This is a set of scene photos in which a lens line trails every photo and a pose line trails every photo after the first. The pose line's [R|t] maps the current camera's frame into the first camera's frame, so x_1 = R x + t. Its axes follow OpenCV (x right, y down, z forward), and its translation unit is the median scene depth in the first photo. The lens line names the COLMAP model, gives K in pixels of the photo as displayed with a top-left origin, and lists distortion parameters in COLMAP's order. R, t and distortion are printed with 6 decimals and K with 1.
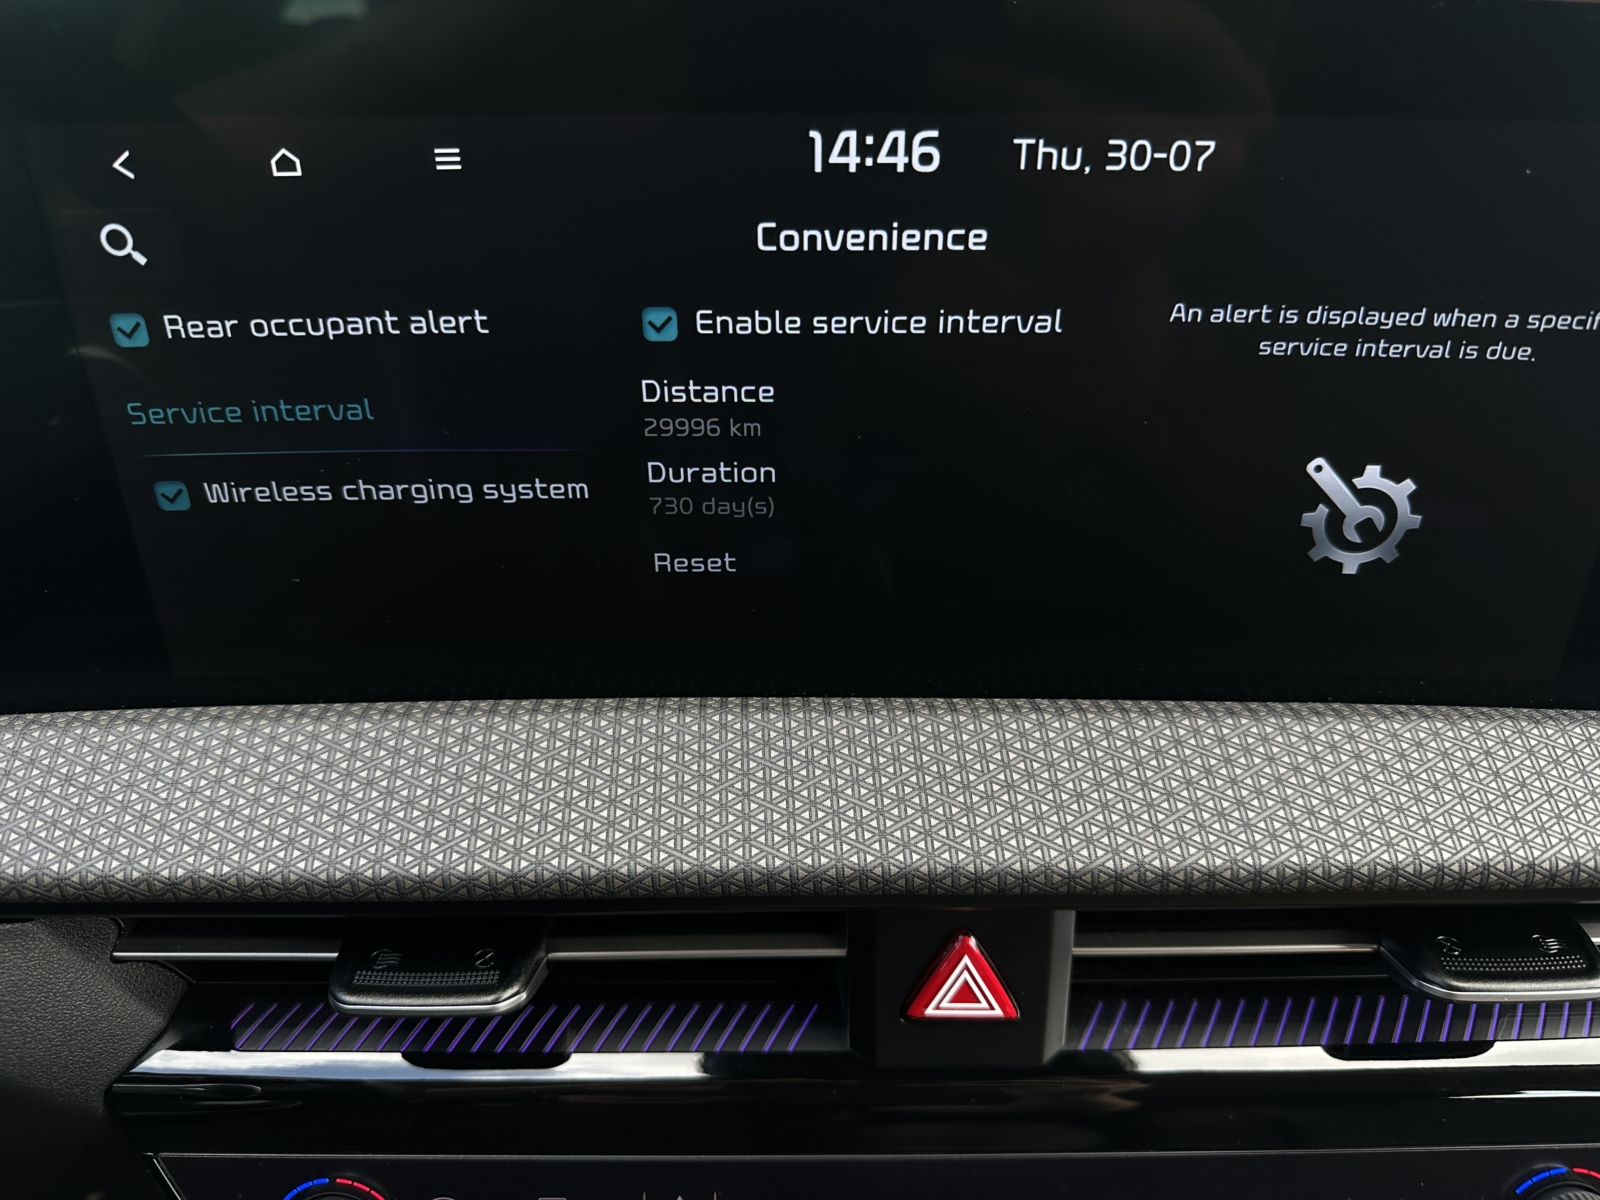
lens RADIAL K [[1207.5, 0, 793.8], [0, 1207.5, 597.5], [0, 0, 1]] dist [-0.007233, -0.063908]
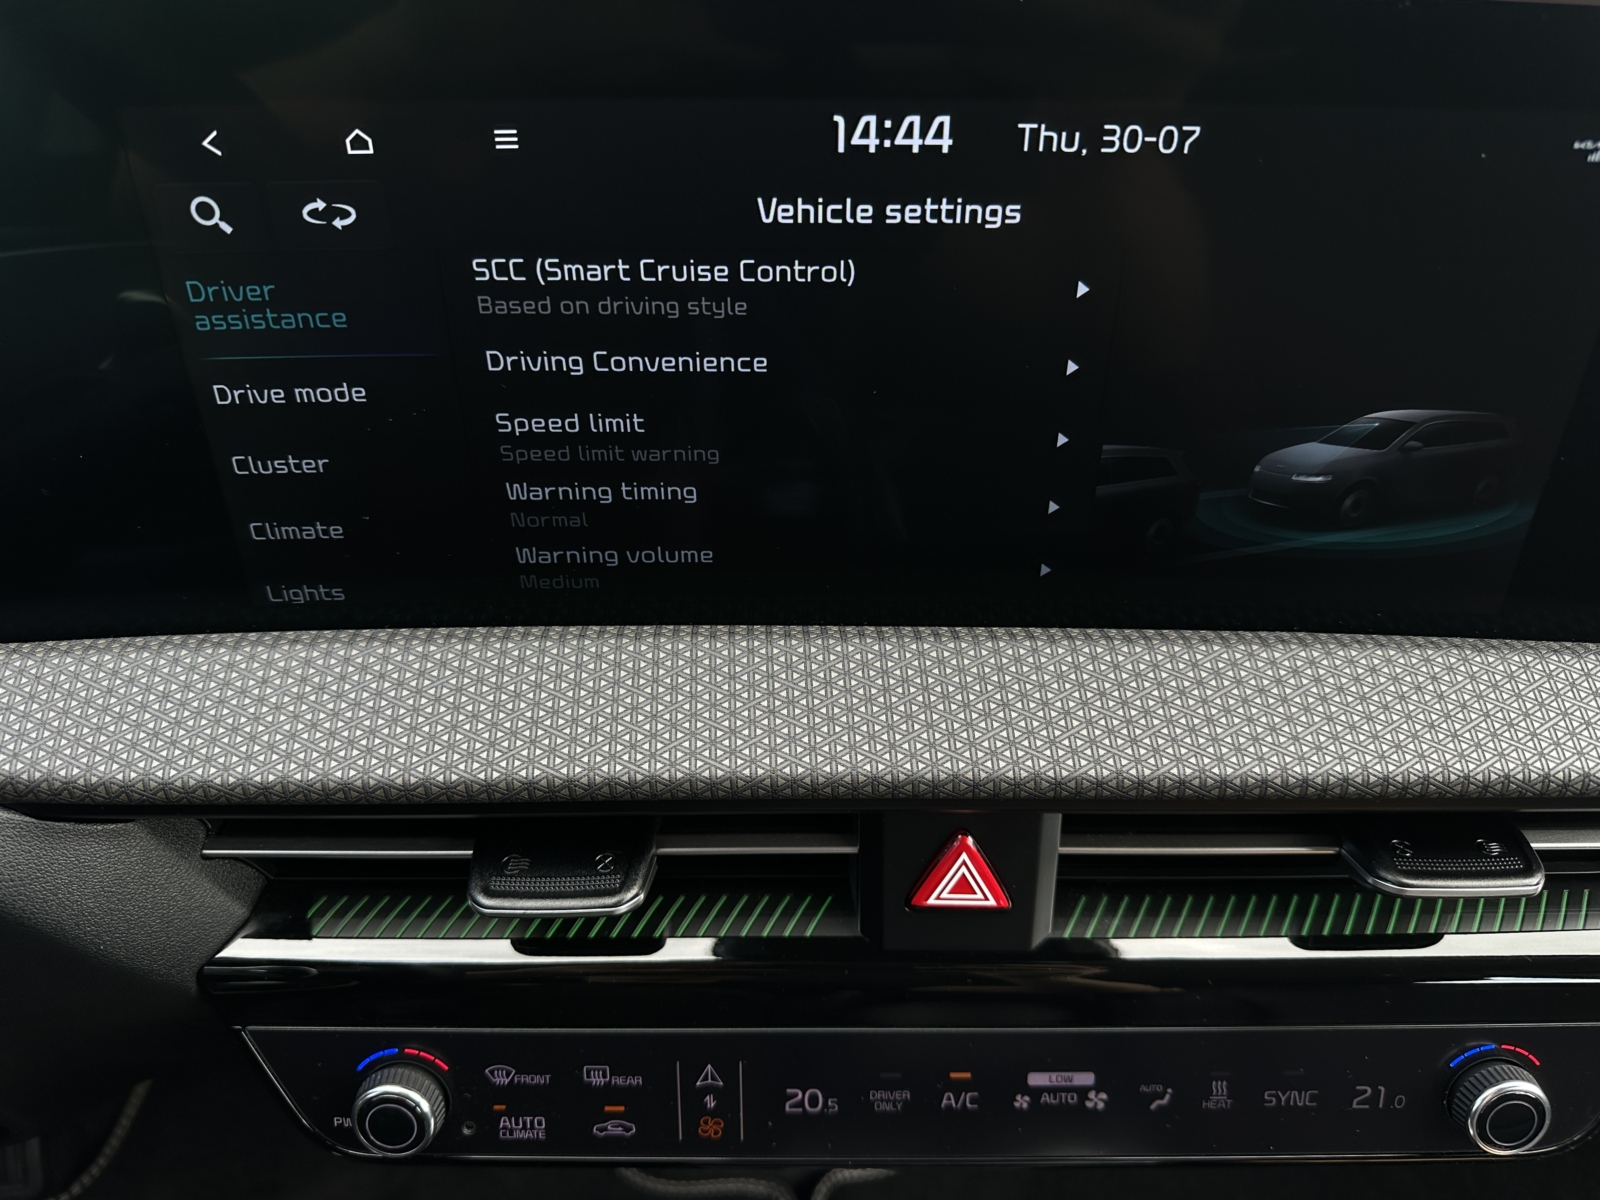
lens RADIAL K [[1207.5, 0, 796.5], [0, 1207.5, 605.8], [0, 0, 1]] dist [-0.007233, -0.063908]
pose [[0.999989, 0.004302, 0.001624, -0.018015], [-0.004407, 0.997477, 0.070857, -0.014199], [-0.001315, -0.070863, 0.997485, -0.114802]]
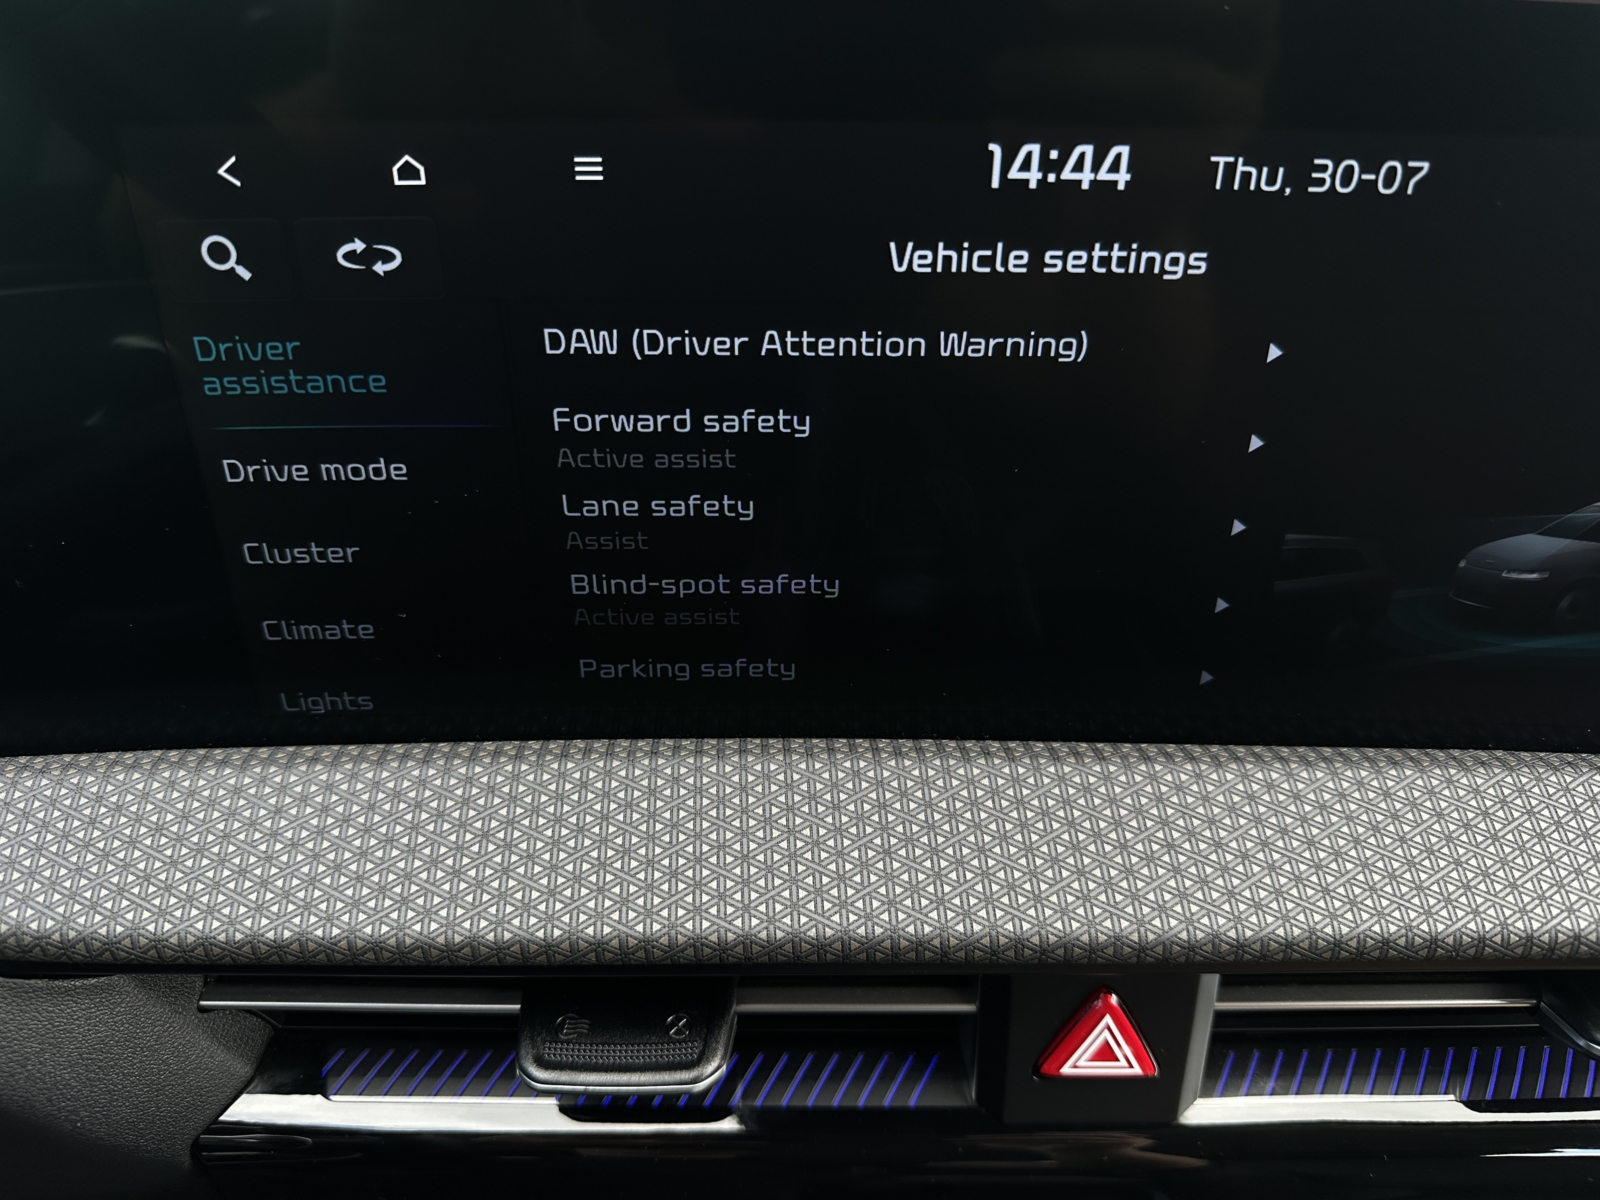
lens RADIAL K [[1207.5, 0, 789.2], [0, 1207.5, 596.5], [0, 0, 1]] dist [-0.007233, -0.063908]
pose [[0.999954, 0.008977, 0.003342, -0.117731], [-0.009097, 0.999253, 0.037565, -0.067276], [-0.003002, -0.037594, 0.999289, 0.068062]]
